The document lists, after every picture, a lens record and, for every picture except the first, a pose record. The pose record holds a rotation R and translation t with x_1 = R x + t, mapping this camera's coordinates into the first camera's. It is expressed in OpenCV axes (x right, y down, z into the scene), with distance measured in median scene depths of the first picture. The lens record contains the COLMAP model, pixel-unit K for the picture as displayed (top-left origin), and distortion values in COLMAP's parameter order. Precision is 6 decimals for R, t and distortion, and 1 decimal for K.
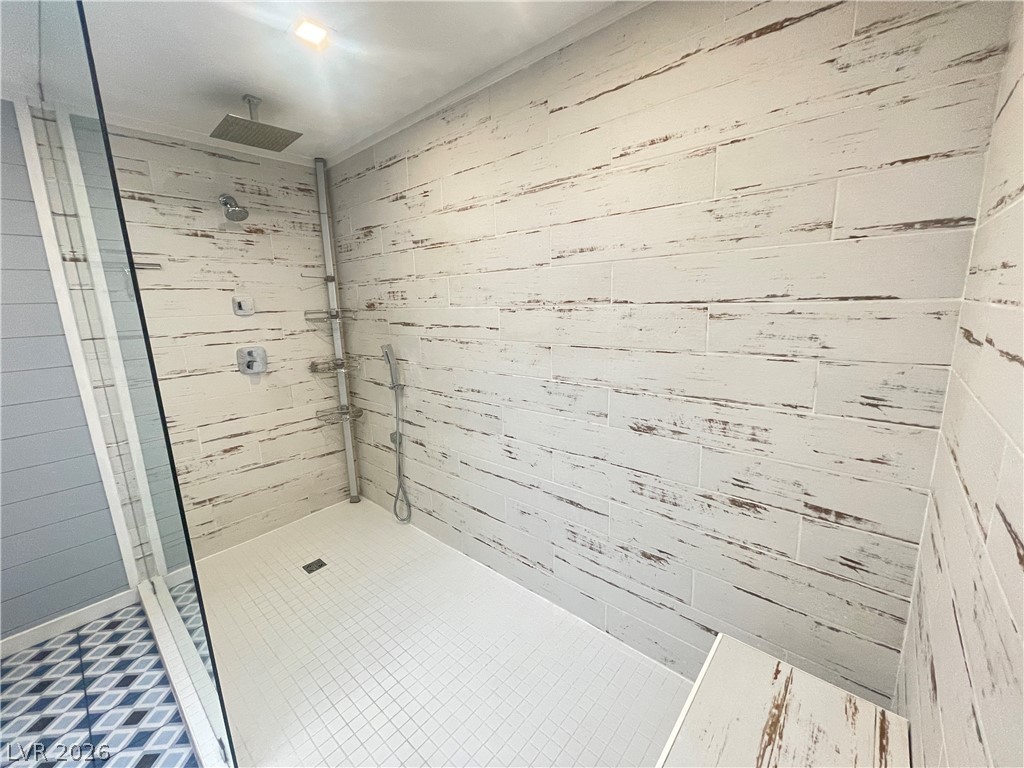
lens RADIAL K [[415.7, 0, 511.1], [0, 415.7, 380.3], [0, 0, 1]] dist [0.000273, 0.000830]
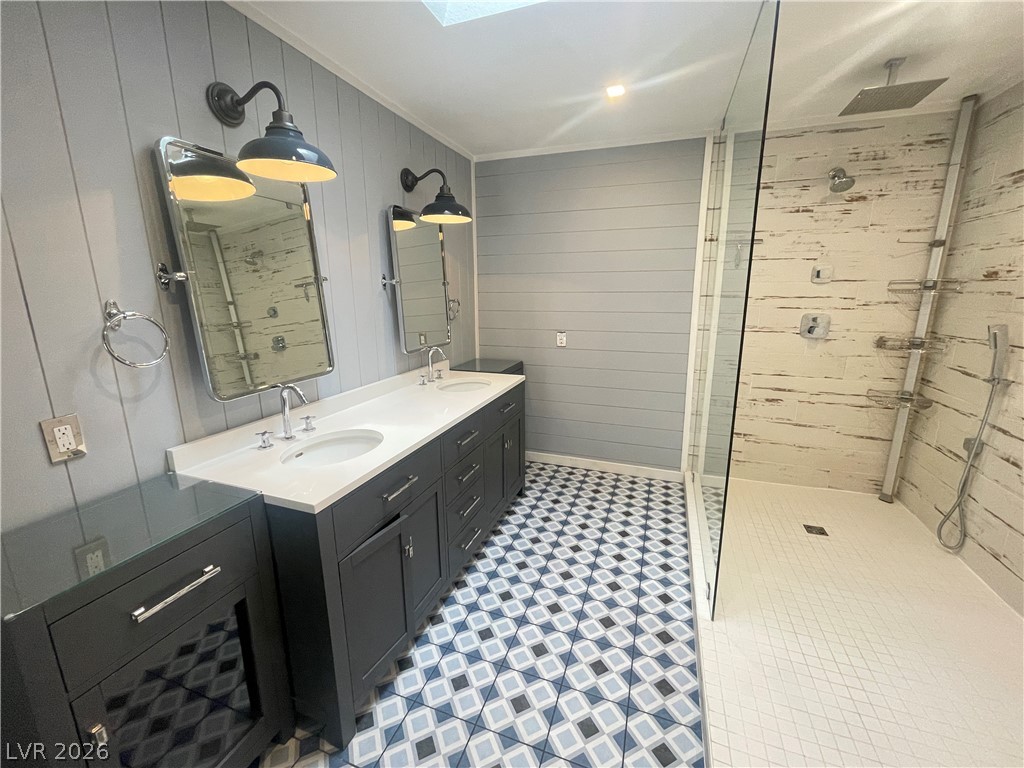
lens RADIAL K [[415.7, 0, 513.6], [0, 415.7, 378.5], [0, 0, 1]] dist [0.000273, 0.000830]
pose [[0.369167, 0.227244, -0.901153, 0.084064], [-0.180562, 0.968706, 0.170310, 0.040217], [0.911654, 0.099841, 0.398646, -0.116281]]
